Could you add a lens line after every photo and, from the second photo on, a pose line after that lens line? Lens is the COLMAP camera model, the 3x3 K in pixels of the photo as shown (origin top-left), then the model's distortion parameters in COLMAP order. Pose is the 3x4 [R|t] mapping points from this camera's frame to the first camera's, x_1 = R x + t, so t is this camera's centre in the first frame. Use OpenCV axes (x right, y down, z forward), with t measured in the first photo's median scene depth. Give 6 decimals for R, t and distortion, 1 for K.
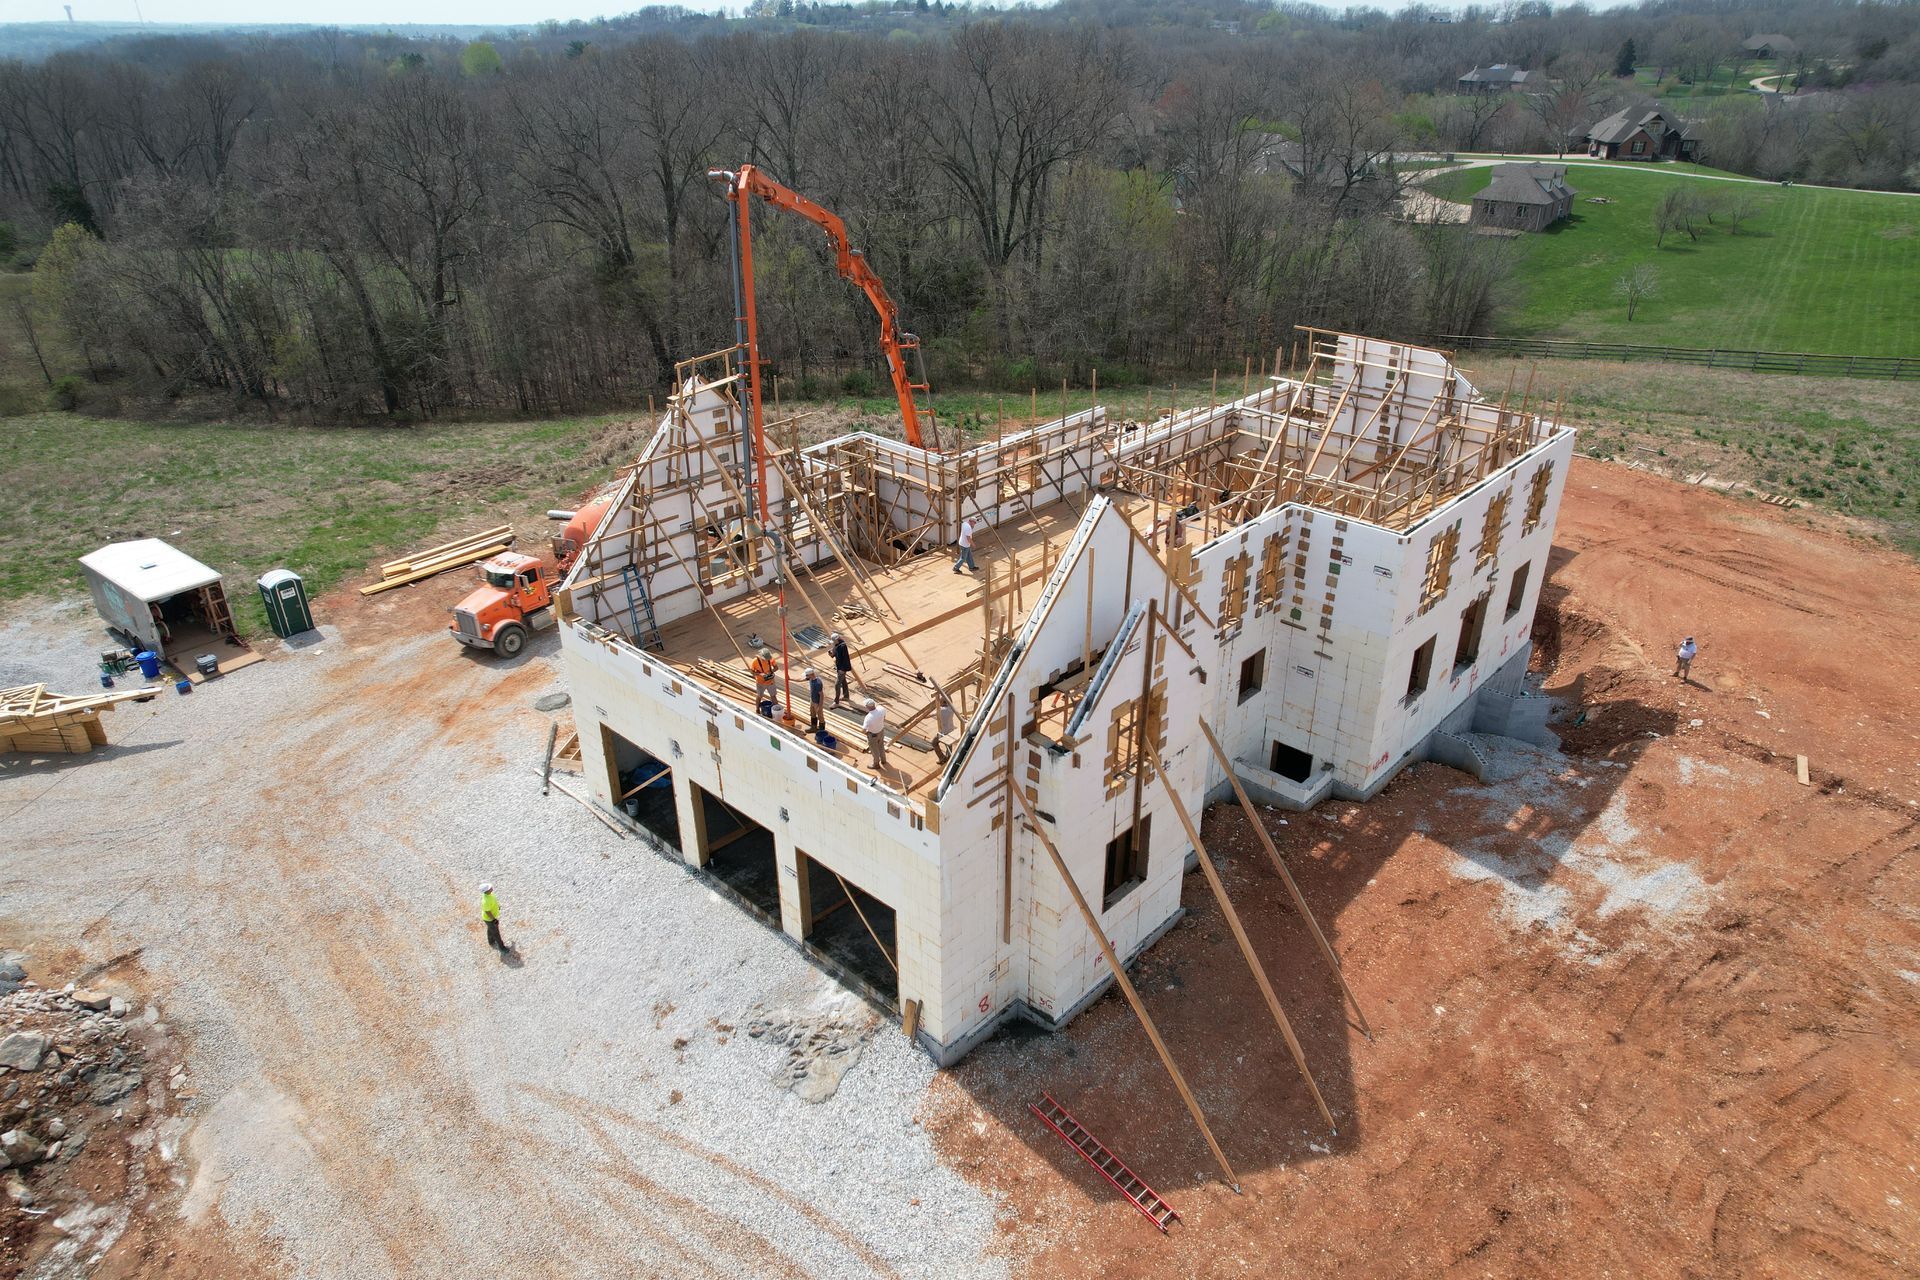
lens RADIAL K [[1245.1, 0, 960.0], [0, 1245.1, 640.0], [0, 0, 1]] dist [-0.000771, 0.001574]
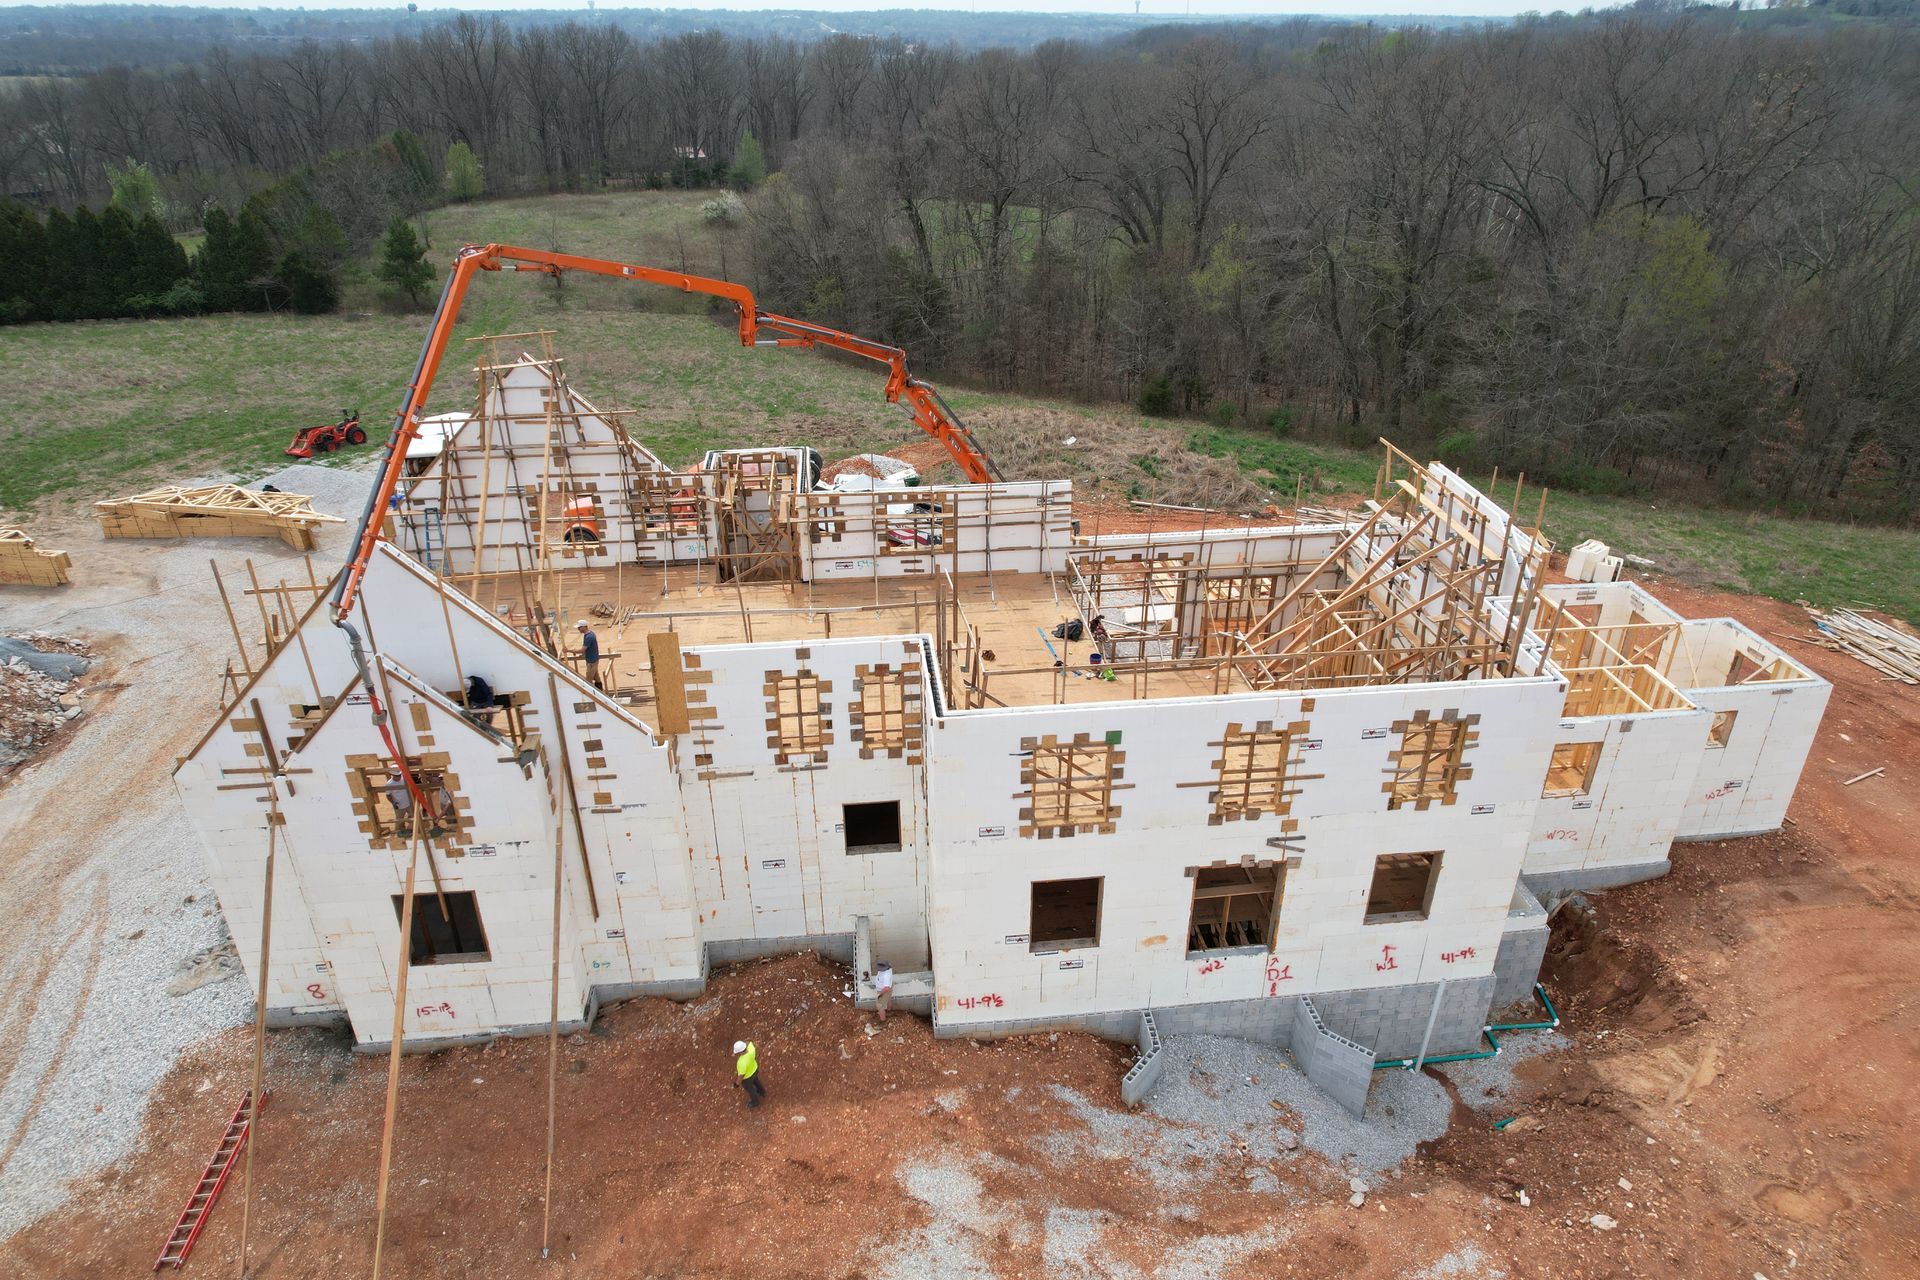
lens RADIAL K [[1245.1, 0, 960.0], [0, 1245.1, 640.0], [0, 0, 1]] dist [-0.000771, 0.001574]
pose [[0.746120, 0.299448, -0.594673, 0.734926], [-0.296016, 0.949219, 0.106576, -0.194011], [0.596389, 0.096514, 0.796872, 0.379647]]
